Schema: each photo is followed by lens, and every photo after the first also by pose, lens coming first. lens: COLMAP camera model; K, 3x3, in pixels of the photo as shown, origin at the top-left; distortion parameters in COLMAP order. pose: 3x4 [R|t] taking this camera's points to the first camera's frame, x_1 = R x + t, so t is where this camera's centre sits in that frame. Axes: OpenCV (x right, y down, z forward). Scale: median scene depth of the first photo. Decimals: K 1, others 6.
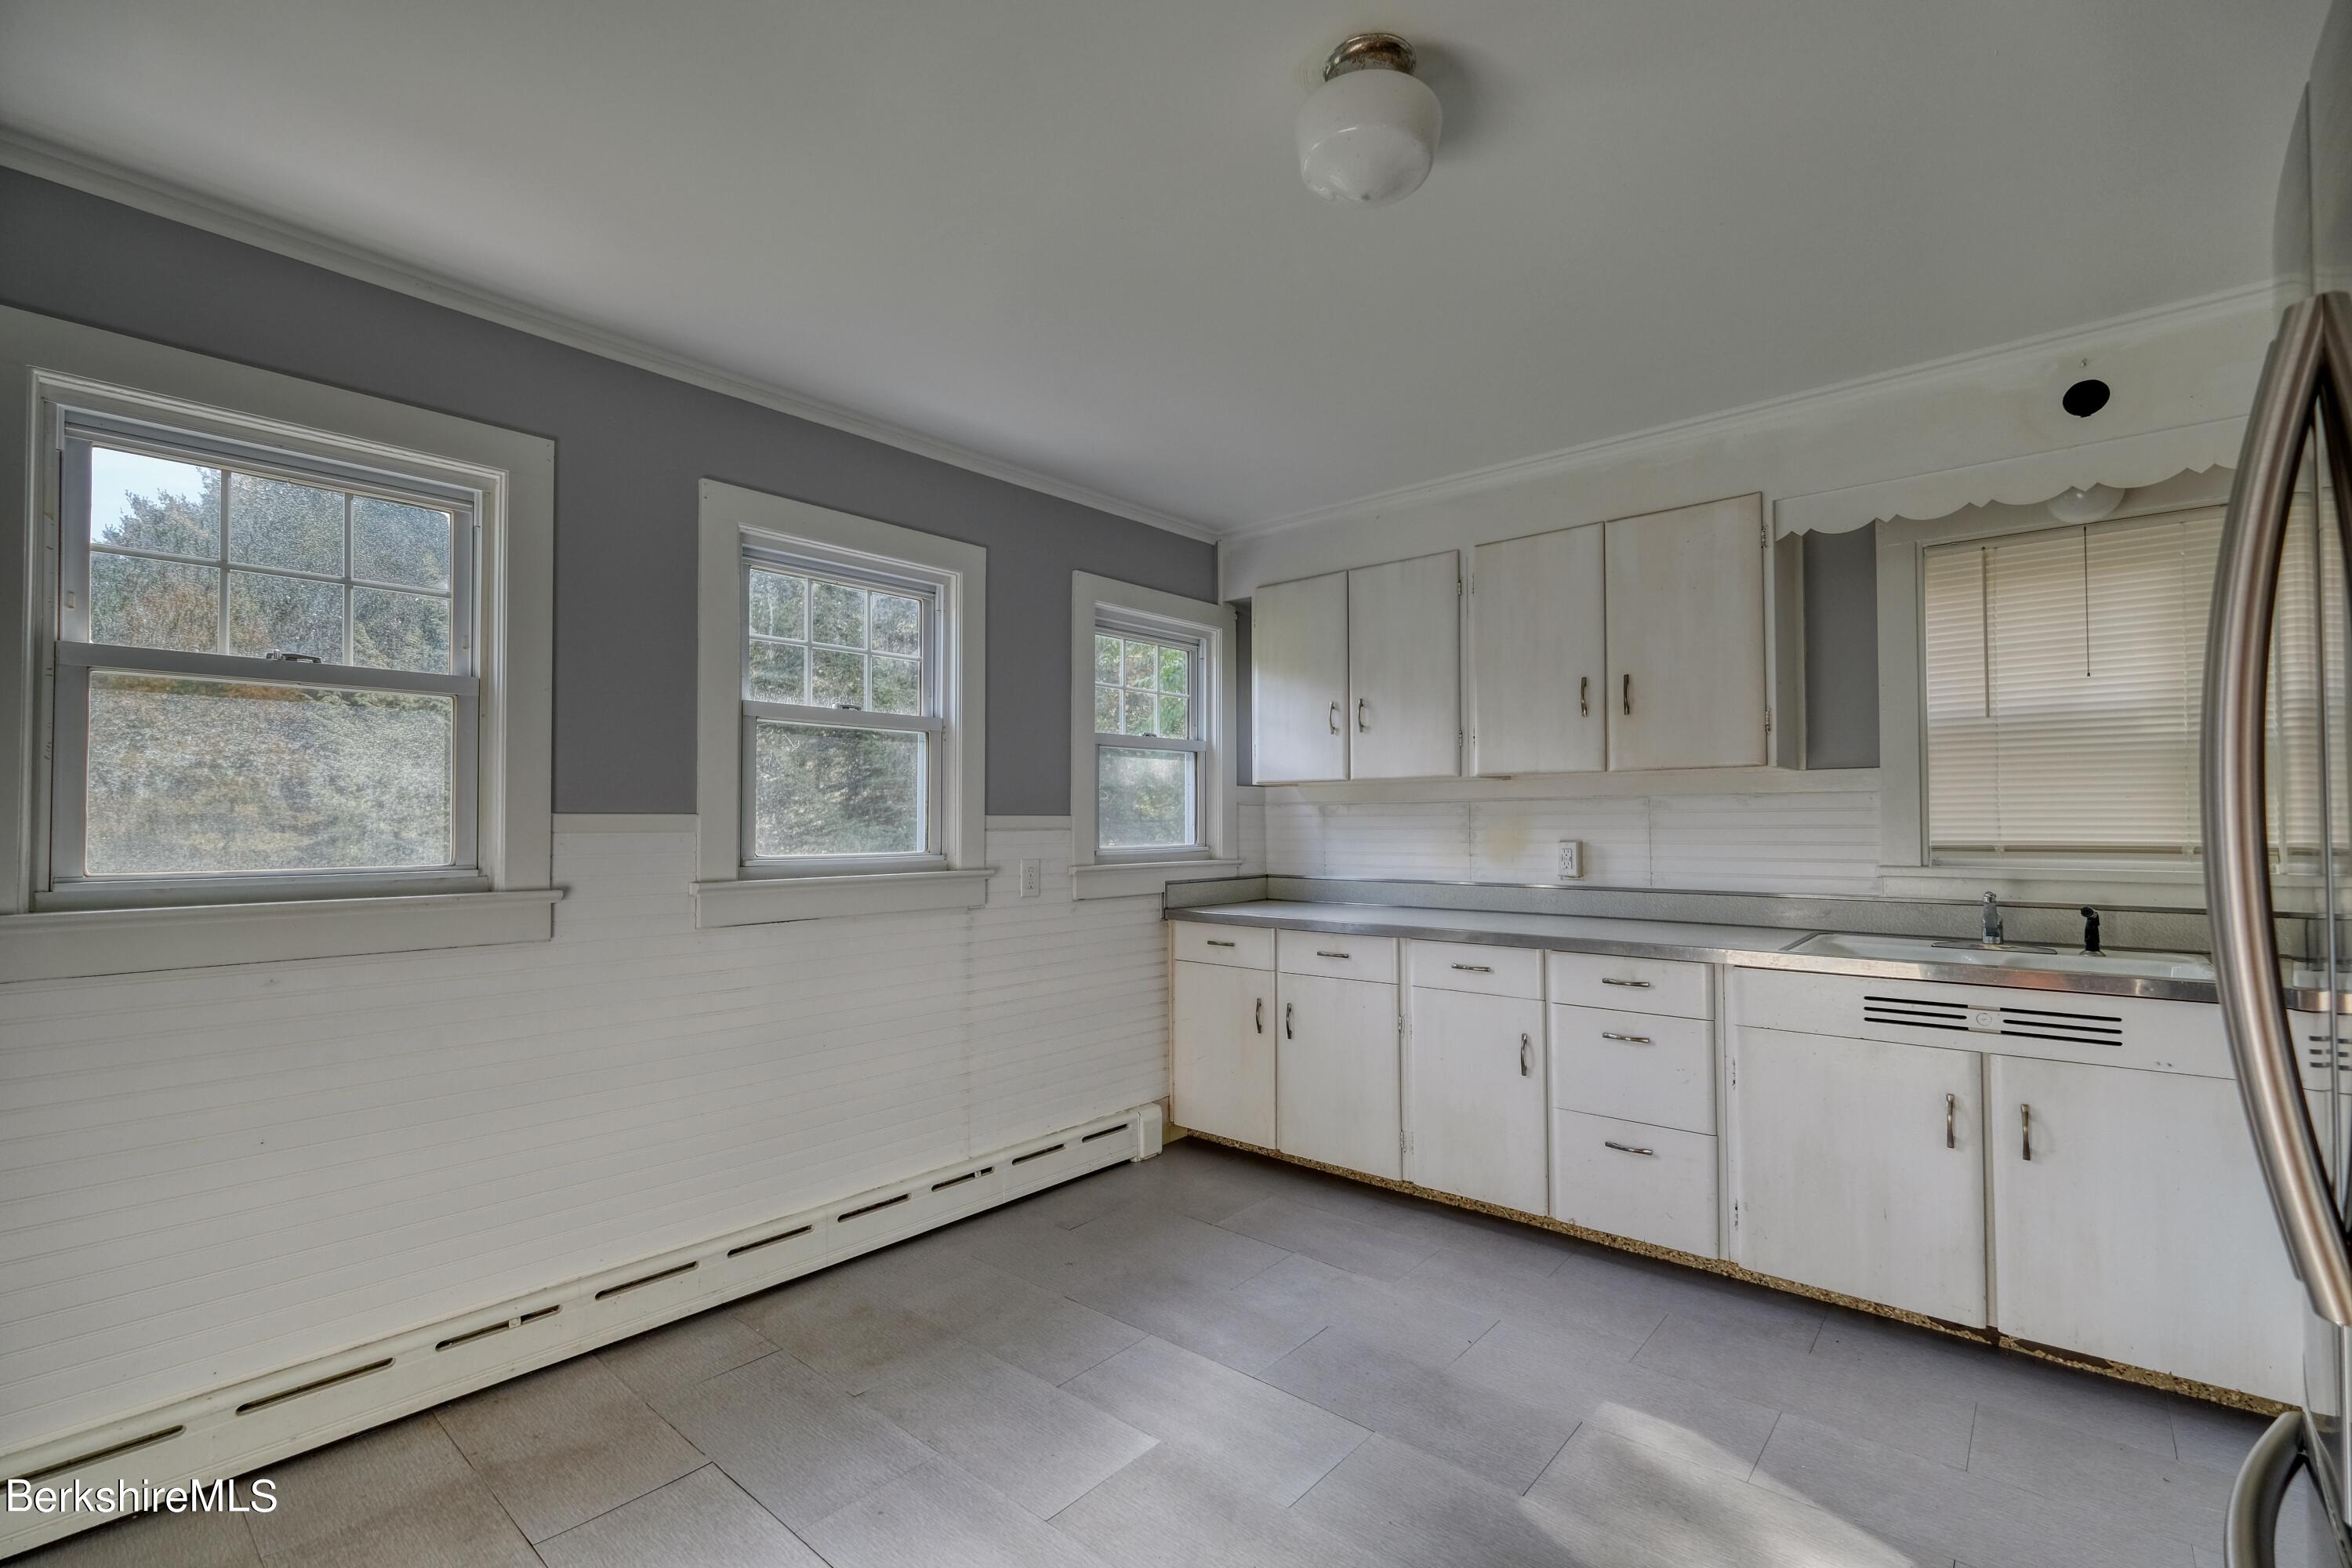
lens RADIAL K [[1022.3, 0, 1179.1], [0, 1022.3, 800.7], [0, 0, 1]] dist [-0.002290, -0.000315]
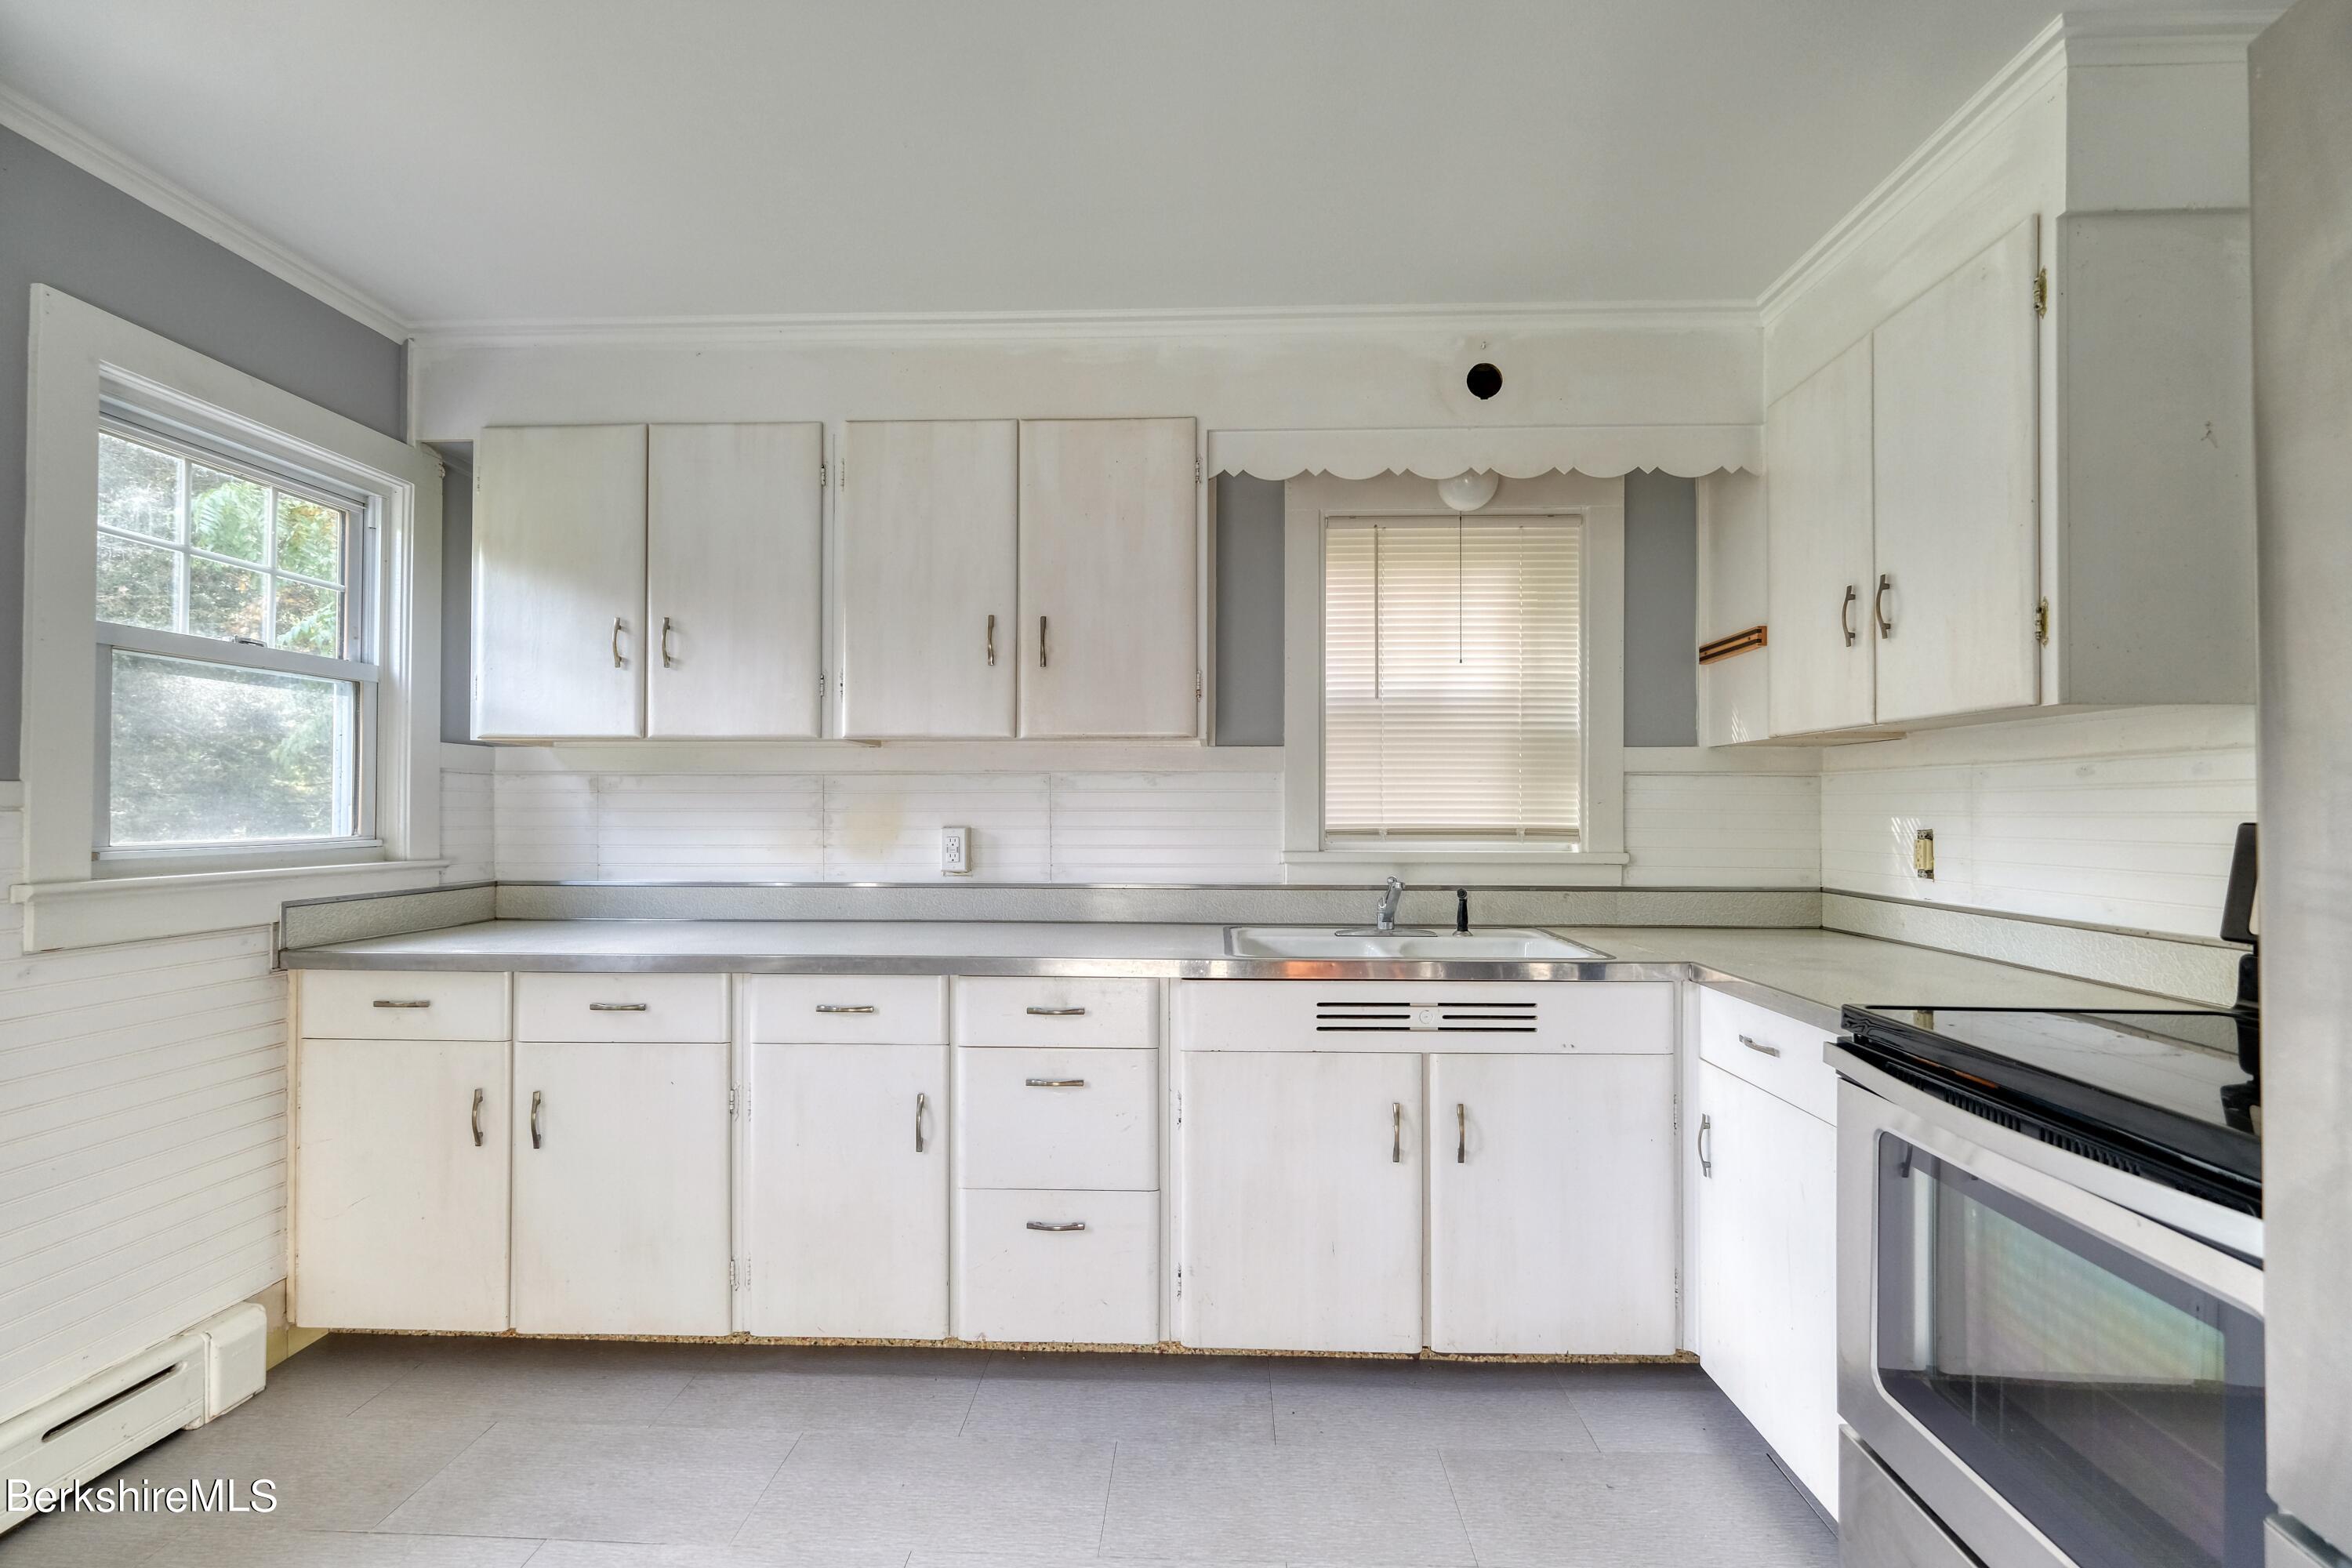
lens RADIAL K [[1022.3, 0, 1179.1], [0, 1022.3, 800.7], [0, 0, 1]] dist [-0.002290, -0.000315]
pose [[0.779803, 0.010502, 0.625936, 0.022381], [-0.018612, 0.999806, 0.006413, 0.011061], [-0.625748, -0.016651, 0.779848, 0.279258]]
